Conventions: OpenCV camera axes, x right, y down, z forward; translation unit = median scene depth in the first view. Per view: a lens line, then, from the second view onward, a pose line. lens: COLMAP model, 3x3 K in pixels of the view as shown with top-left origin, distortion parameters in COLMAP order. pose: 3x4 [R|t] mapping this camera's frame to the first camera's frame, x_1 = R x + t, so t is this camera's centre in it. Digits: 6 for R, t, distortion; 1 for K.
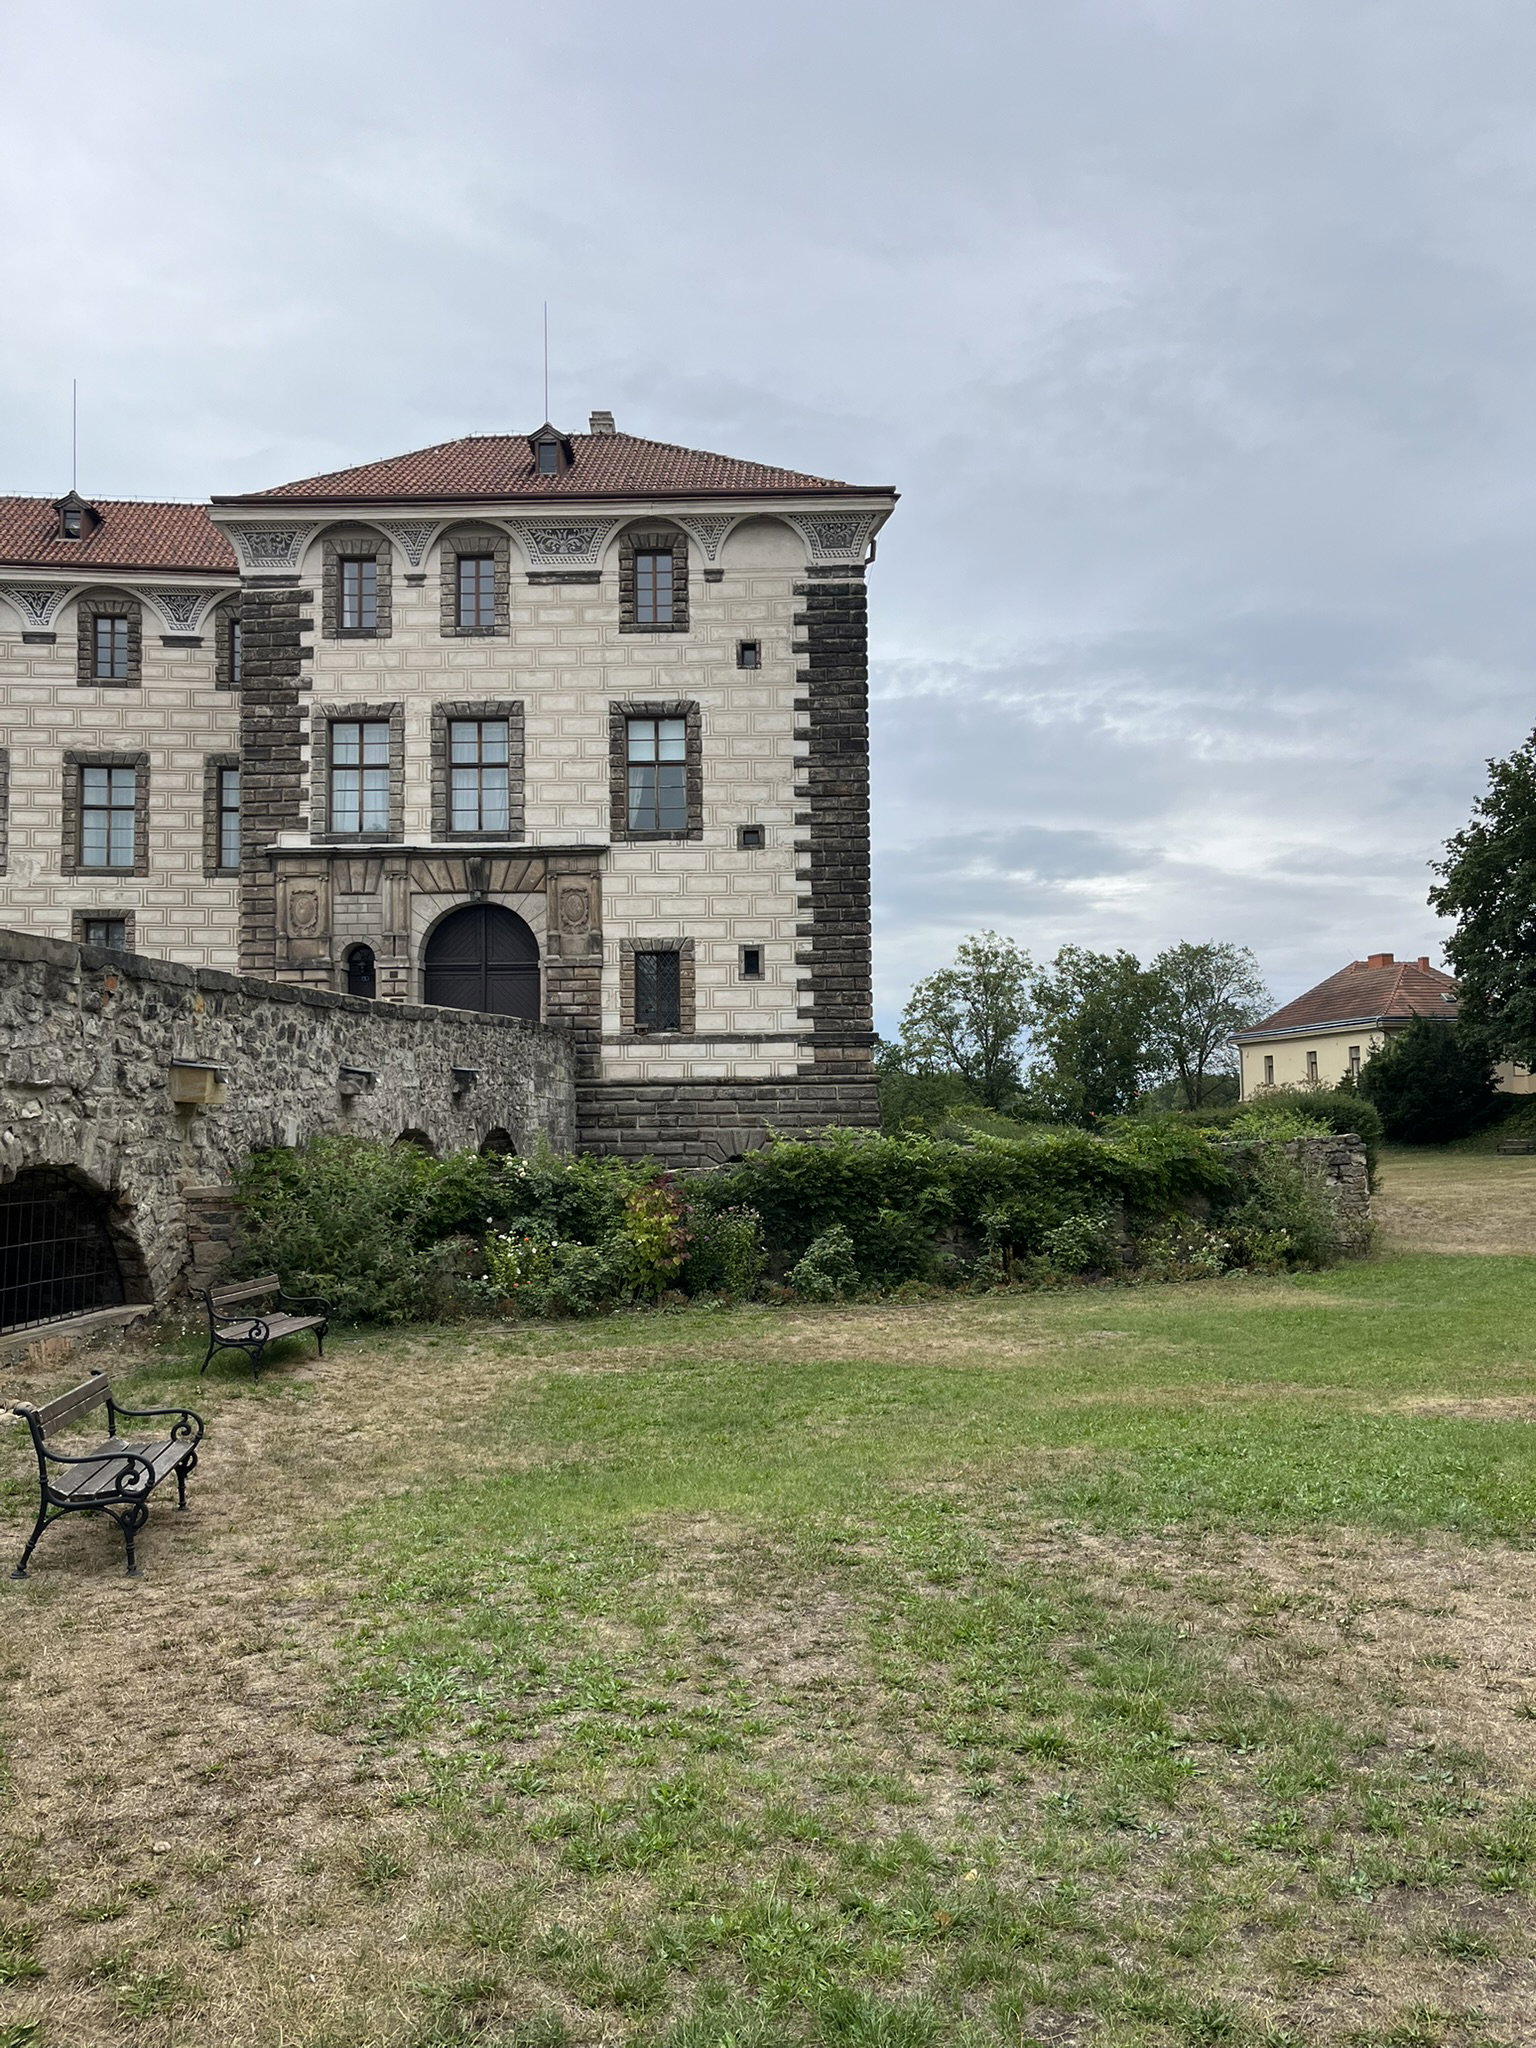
lens RADIAL K [[1563.1, 0, 760.1], [0, 1563.1, 1044.1], [0, 0, 1]] dist [0.036402, -0.014510]
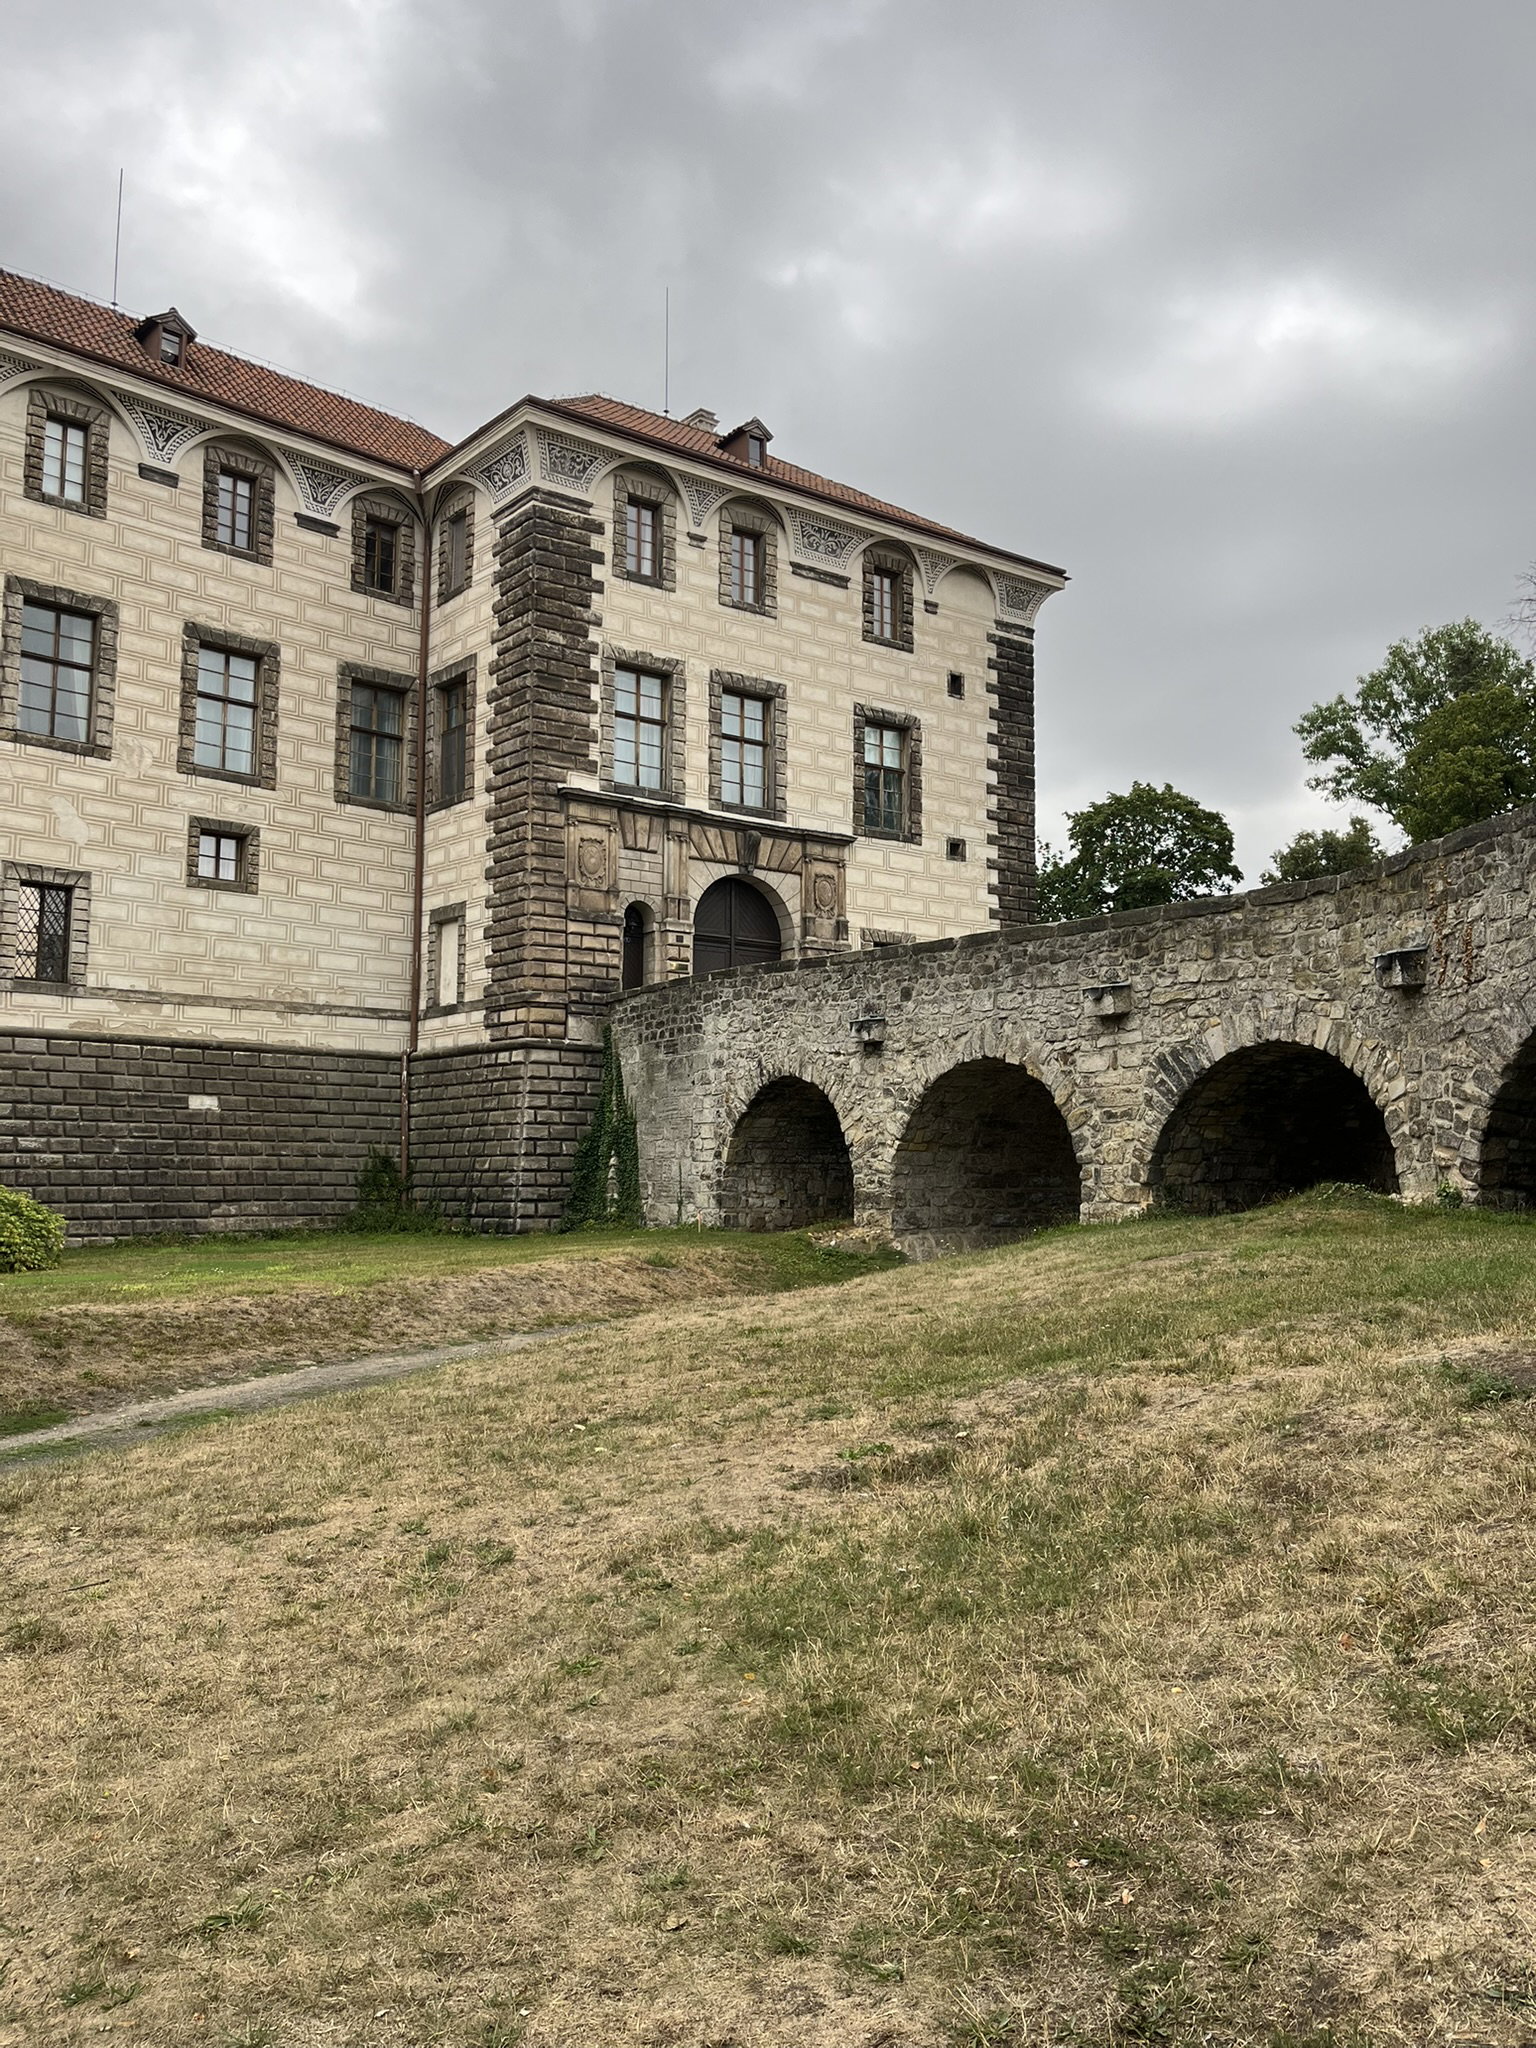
lens RADIAL K [[1563.1, 0, 766.2], [0, 1563.1, 1031.5], [0, 0, 1]] dist [0.036402, -0.014510]
pose [[0.806261, 0.073984, 0.586916, -0.738641], [-0.047930, 0.997057, -0.059841, 0.066280], [-0.589615, 0.020117, 0.807434, 0.192193]]
